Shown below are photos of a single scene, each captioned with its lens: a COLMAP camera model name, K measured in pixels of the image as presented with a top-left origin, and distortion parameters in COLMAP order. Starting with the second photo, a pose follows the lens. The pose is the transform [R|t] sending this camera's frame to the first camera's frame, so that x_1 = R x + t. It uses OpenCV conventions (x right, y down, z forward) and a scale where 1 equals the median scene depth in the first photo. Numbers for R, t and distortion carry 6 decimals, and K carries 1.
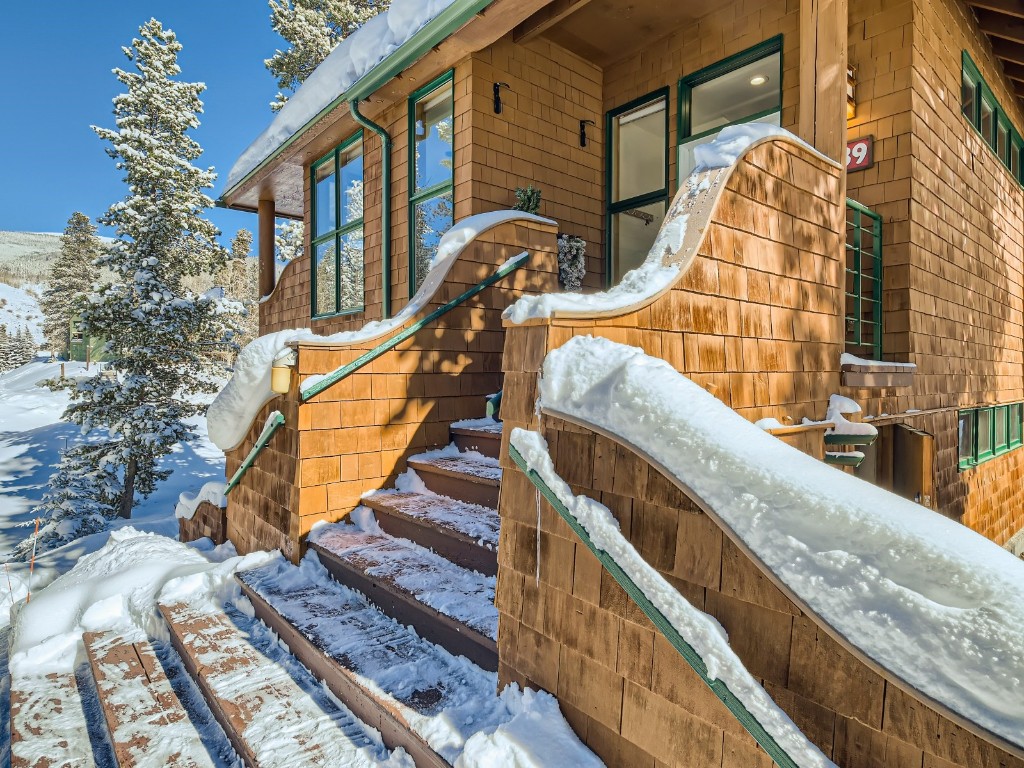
lens RADIAL K [[581.6, 0, 531.1], [0, 581.6, 378.0], [0, 0, 1]] dist [-0.005604, 0.001582]
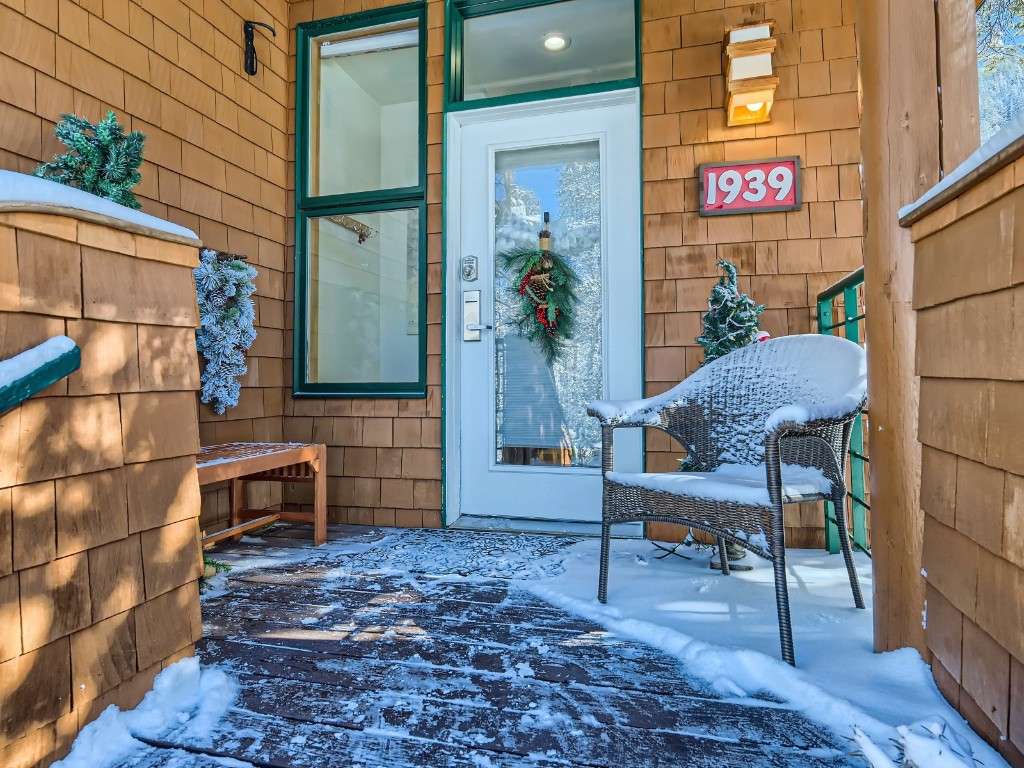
lens RADIAL K [[581.6, 0, 515.6], [0, 581.6, 357.2], [0, 0, 1]] dist [-0.005604, 0.001582]
pose [[0.840715, 0.010246, 0.541381, 0.015682], [0.010878, 0.999300, -0.035805, -0.145526], [-0.541368, 0.035991, 0.840015, 0.497193]]
